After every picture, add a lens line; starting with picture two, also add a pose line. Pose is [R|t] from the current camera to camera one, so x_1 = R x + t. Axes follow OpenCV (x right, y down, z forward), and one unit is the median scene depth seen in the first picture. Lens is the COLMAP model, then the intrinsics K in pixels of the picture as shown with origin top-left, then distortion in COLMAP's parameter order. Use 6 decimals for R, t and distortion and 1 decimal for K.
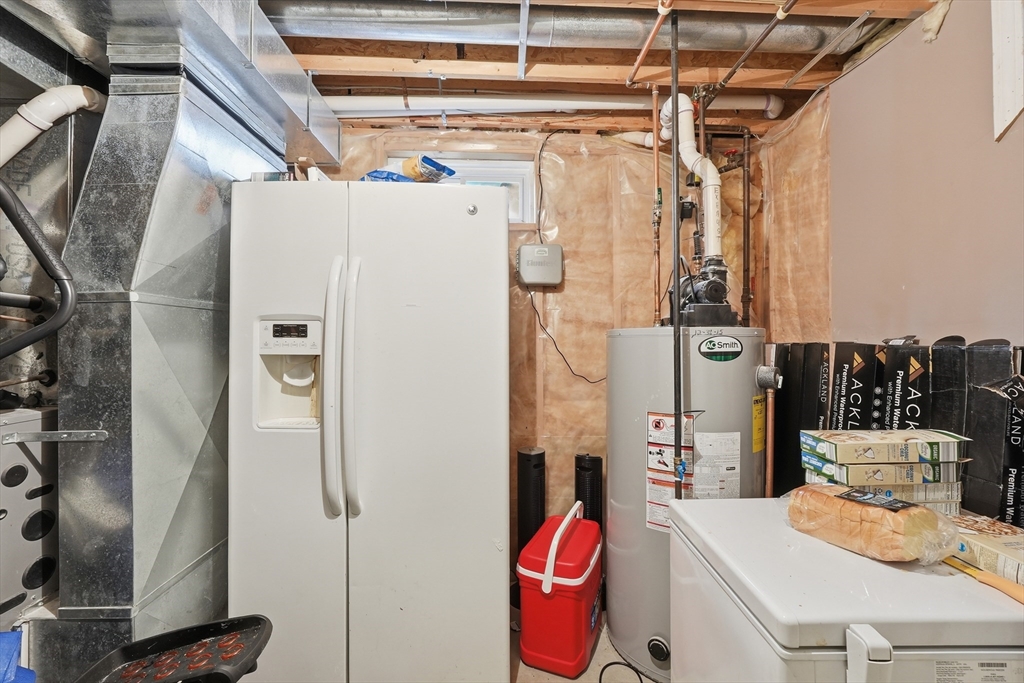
lens RADIAL K [[432.6, 0, 511.2], [0, 432.6, 340.6], [0, 0, 1]] dist [-0.015410, 0.001038]
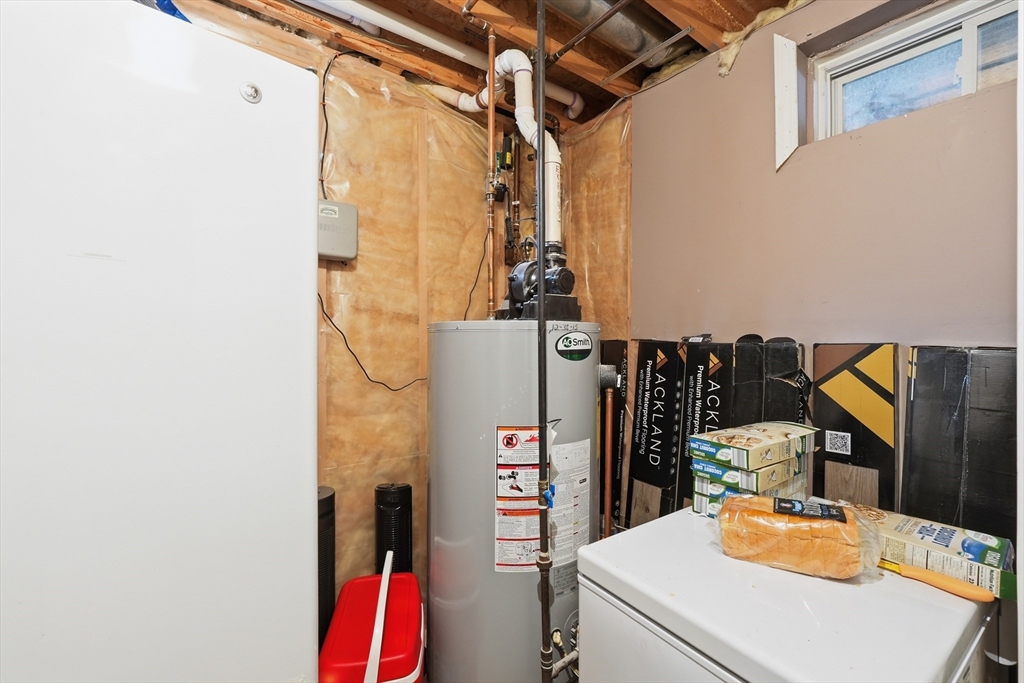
lens RADIAL K [[432.6, 0, 514.9], [0, 432.6, 339.0], [0, 0, 1]] dist [-0.015410, 0.001038]
pose [[0.819972, 0.004909, 0.572382, -0.099833], [-0.006650, 0.999977, 0.000949, 0.003089], [-0.572365, -0.004585, 0.819986, 0.292338]]
